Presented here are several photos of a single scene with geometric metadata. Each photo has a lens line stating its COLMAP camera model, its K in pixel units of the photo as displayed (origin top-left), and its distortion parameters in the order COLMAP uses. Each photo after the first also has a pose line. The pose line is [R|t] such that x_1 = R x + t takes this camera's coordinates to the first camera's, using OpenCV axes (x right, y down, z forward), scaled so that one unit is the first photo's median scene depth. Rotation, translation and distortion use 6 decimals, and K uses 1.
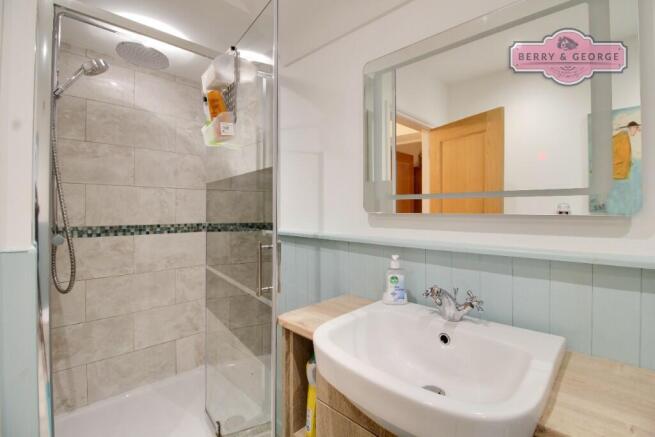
lens RADIAL K [[302.4, 0, 334.1], [0, 302.4, 210.6], [0, 0, 1]] dist [-0.015570, -0.000081]
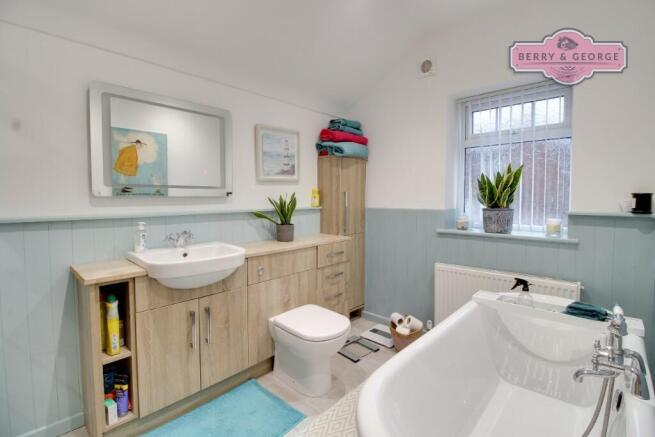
lens RADIAL K [[302.4, 0, 334.1], [0, 302.4, 210.6], [0, 0, 1]] dist [-0.015570, -0.000081]
pose [[-0.027117, -0.042716, 0.998719, -1.199570], [-0.003799, 0.999084, 0.042628, 0.007938], [-0.999625, -0.002638, -0.027255, -0.007236]]
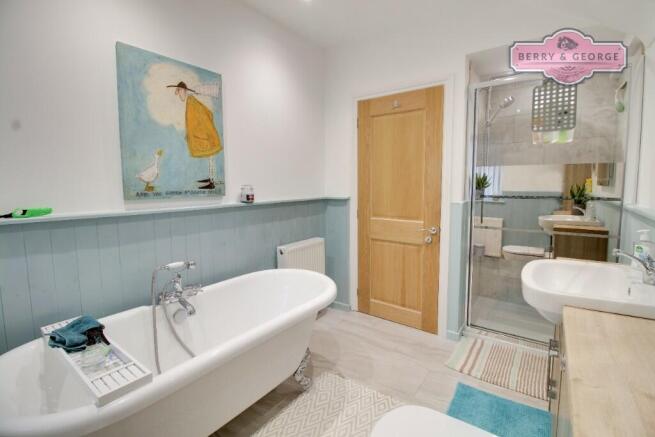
lens RADIAL K [[302.4, 0, 334.1], [0, 302.4, 210.6], [0, 0, 1]] dist [-0.015570, -0.000081]
pose [[0.152816, 0.090900, -0.984065, 0.931877], [0.006729, 0.995642, 0.093014, -0.033318], [0.988232, -0.020836, 0.151538, -0.298663]]
